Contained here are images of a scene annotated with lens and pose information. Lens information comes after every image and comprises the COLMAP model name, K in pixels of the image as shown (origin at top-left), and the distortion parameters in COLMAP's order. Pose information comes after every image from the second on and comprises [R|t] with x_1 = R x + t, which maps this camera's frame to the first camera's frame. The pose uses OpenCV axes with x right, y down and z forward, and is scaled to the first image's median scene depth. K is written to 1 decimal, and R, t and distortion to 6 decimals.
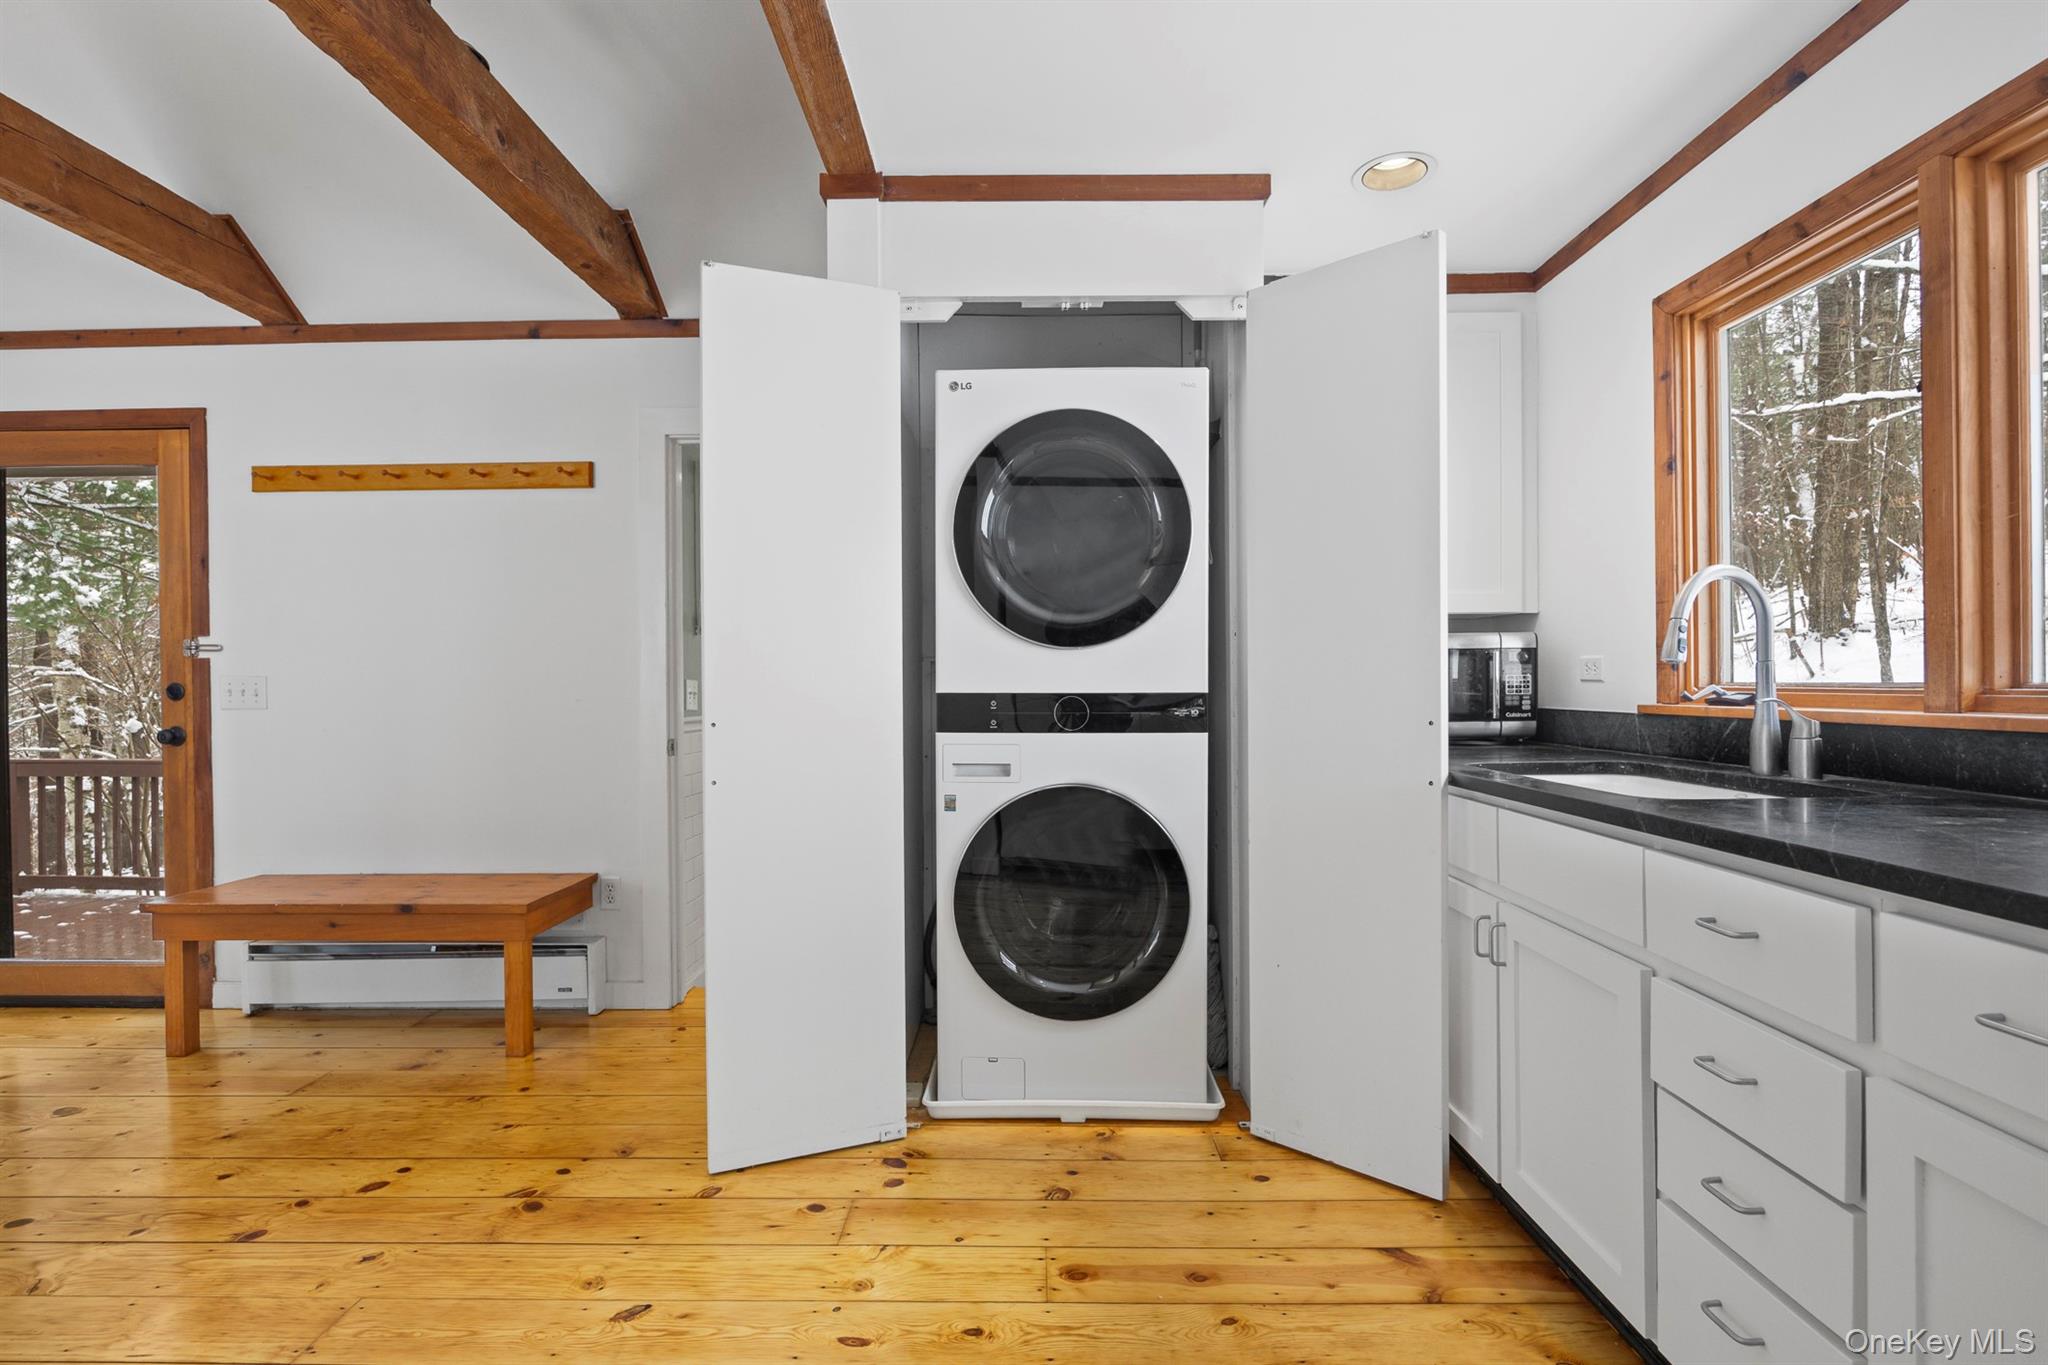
lens RADIAL K [[973.5, 0, 1015.9], [0, 973.5, 691.0], [0, 0, 1]] dist [-0.012893, 0.000738]
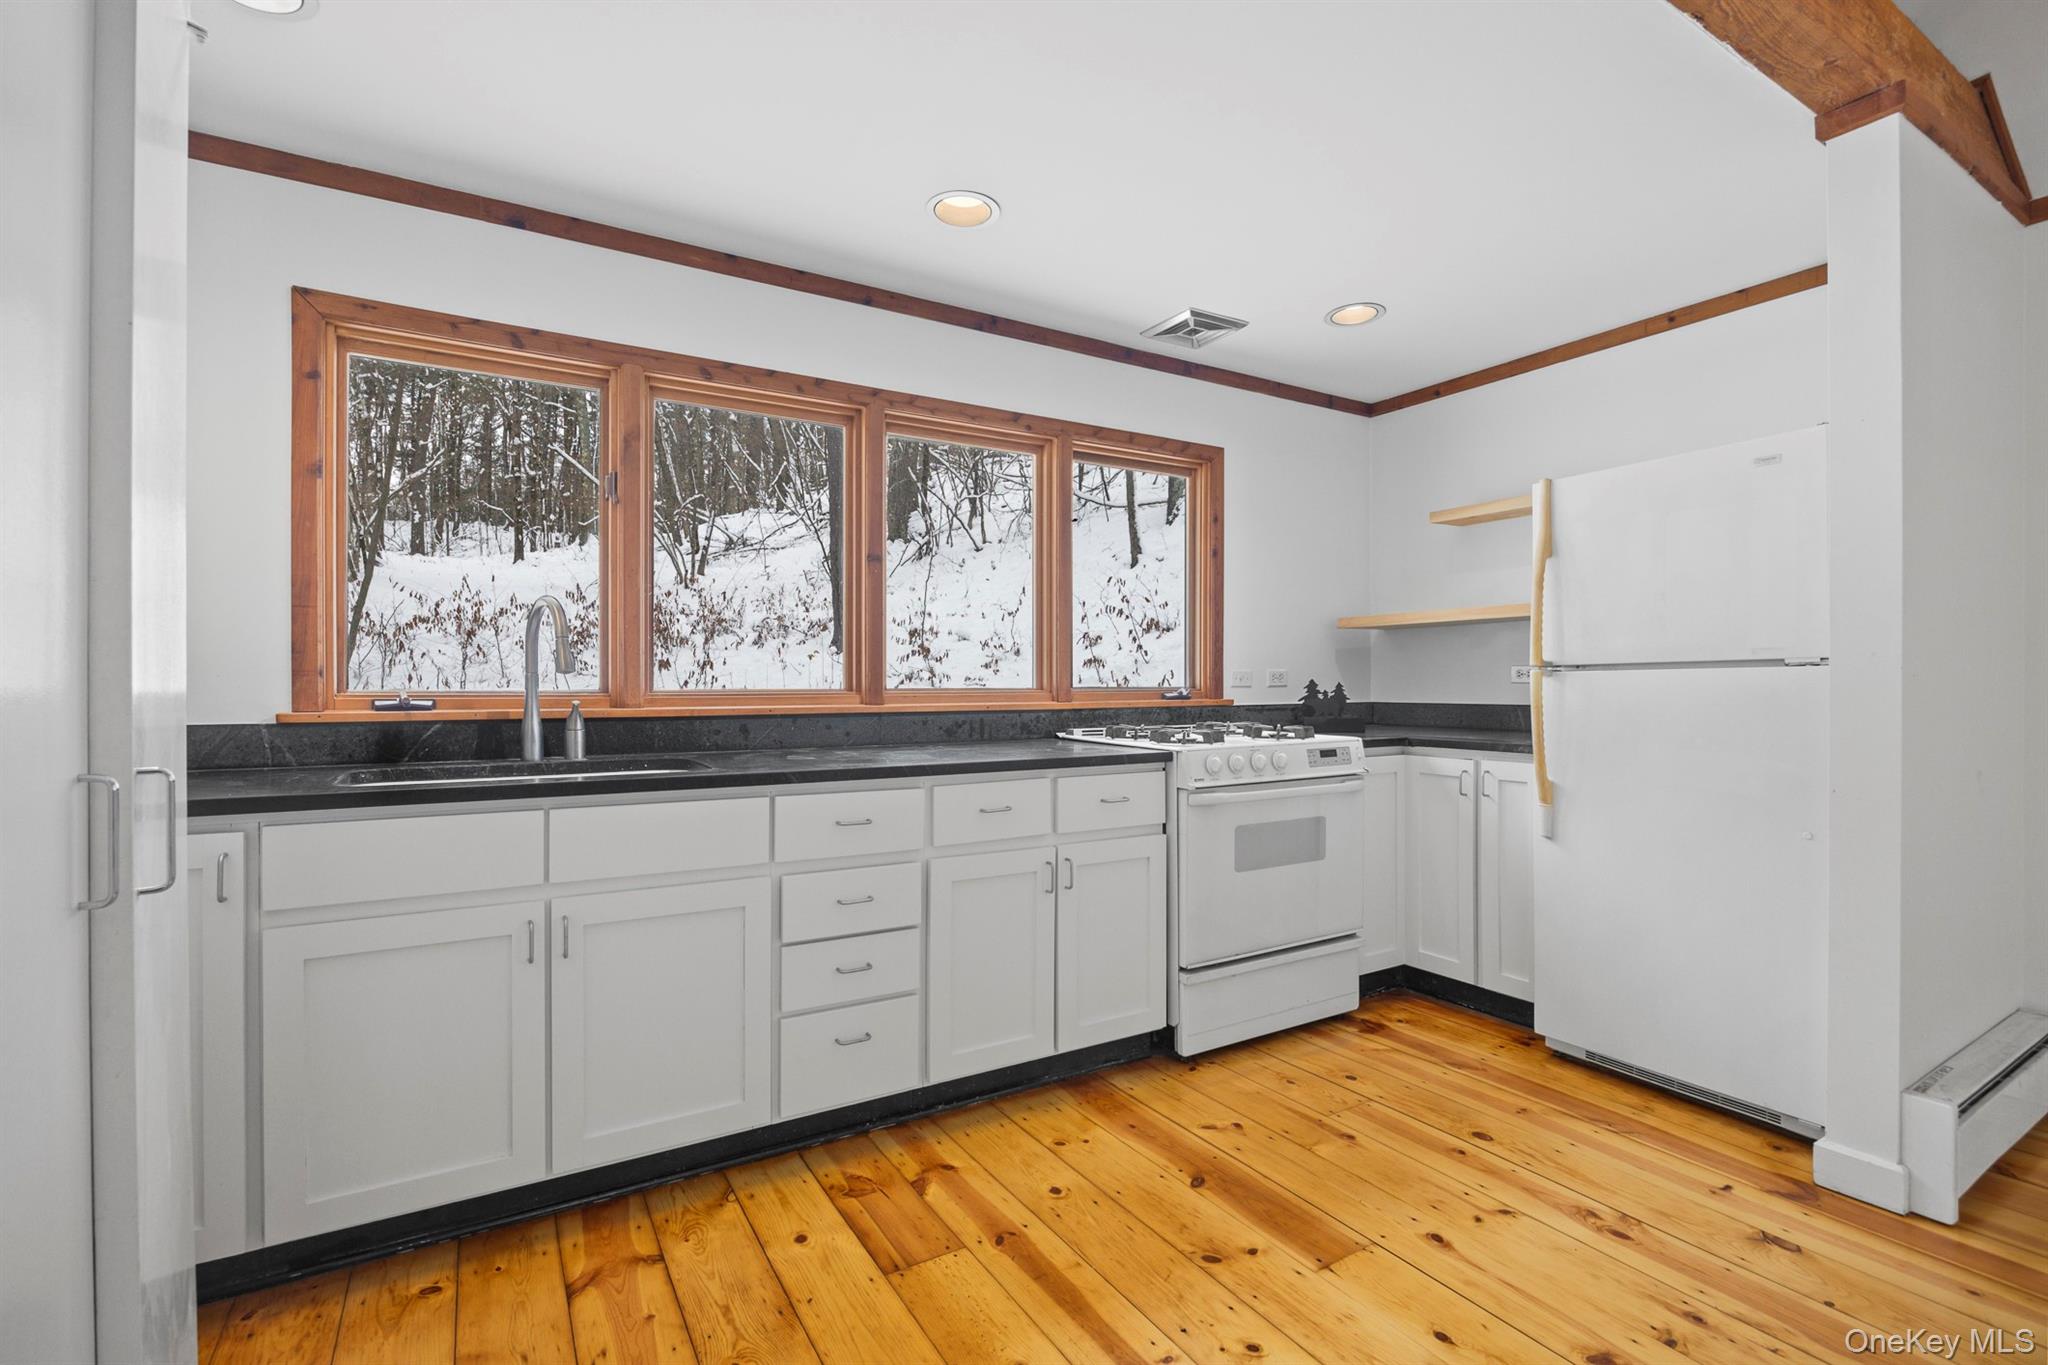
lens RADIAL K [[931.6, 0, 1031.9], [0, 931.6, 685.3], [0, 0, 1]] dist [-0.004128, -0.000200]
pose [[-0.535073, 0.007005, 0.844777, -0.534519], [0.011131, 0.999937, -0.001242, -0.004368], [-0.844733, 0.008739, -0.535117, 0.947856]]
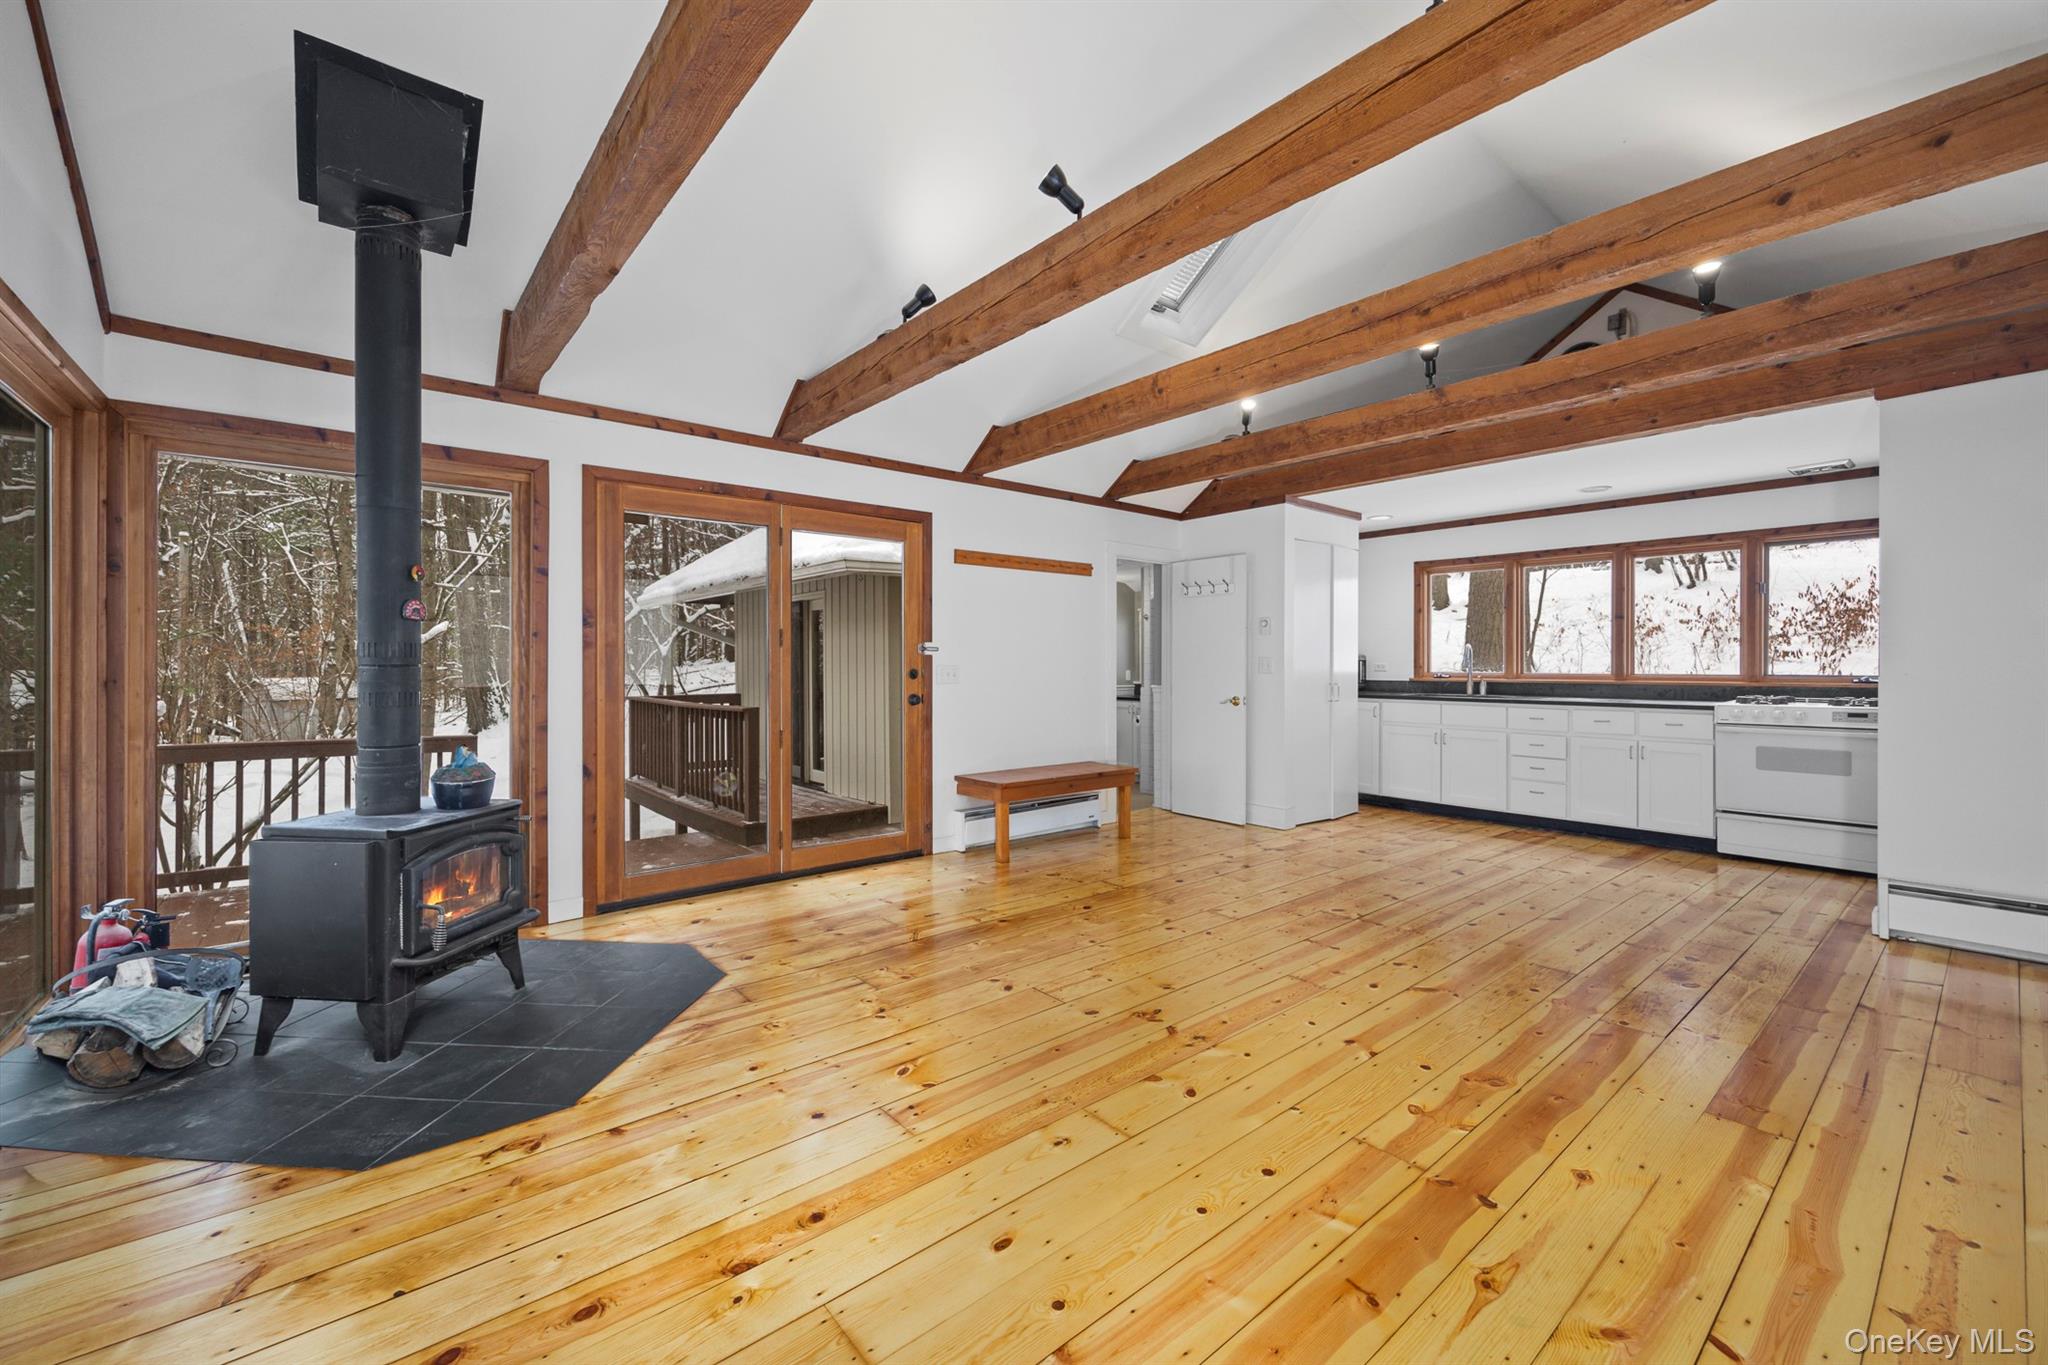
lens RADIAL K [[832.5, 0, 1013.0], [0, 832.5, 667.2], [0, 0, 1]] dist [0.009903, 0.000099]
pose [[0.762646, 0.005547, 0.646792, -2.583285], [-0.002345, 0.999980, -0.005811, -0.004571], [-0.646811, 0.002915, 0.762644, -0.386733]]
